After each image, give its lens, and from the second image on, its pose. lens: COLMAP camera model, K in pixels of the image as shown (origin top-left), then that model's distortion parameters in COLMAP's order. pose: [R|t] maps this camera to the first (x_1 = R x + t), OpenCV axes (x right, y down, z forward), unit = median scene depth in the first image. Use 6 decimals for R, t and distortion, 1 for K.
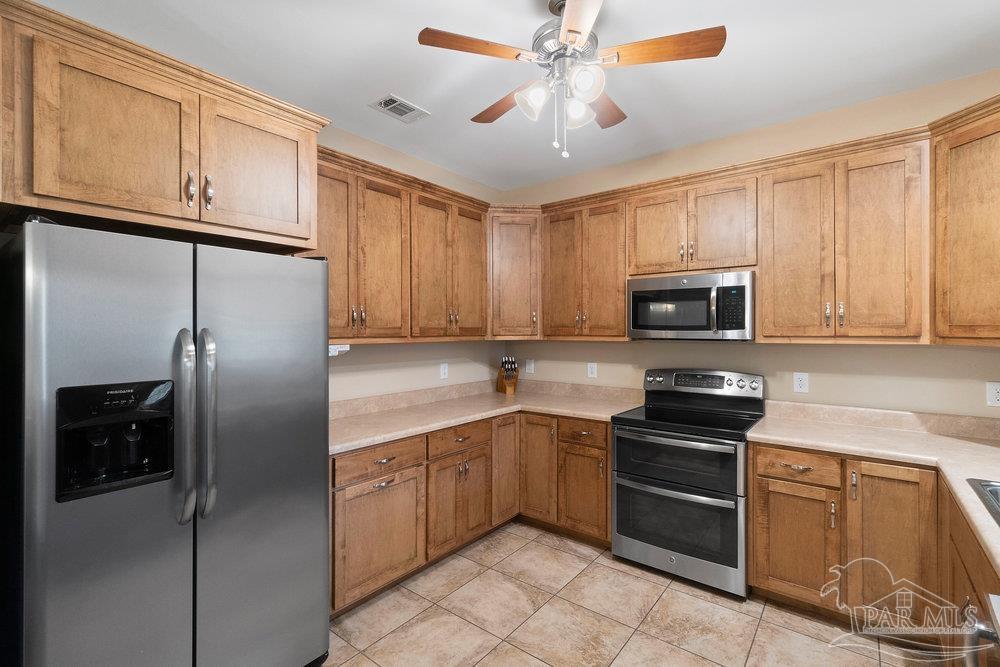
lens RADIAL K [[439.7, 0, 495.3], [0, 439.7, 330.6], [0, 0, 1]] dist [-0.001205, -0.000340]
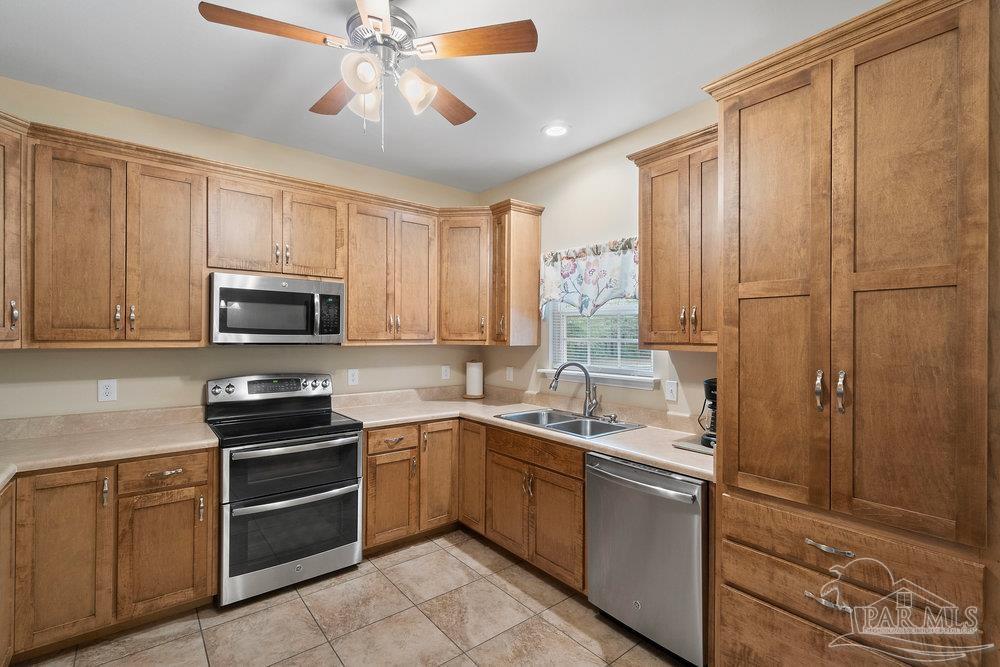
lens RADIAL K [[439.7, 0, 495.2], [0, 439.7, 336.5], [0, 0, 1]] dist [-0.001205, -0.000340]
pose [[0.243865, 0.000603, 0.969809, -0.437513], [-0.006798, 0.999976, 0.001087, -0.000454], [-0.969785, -0.006858, 0.243863, 0.333260]]
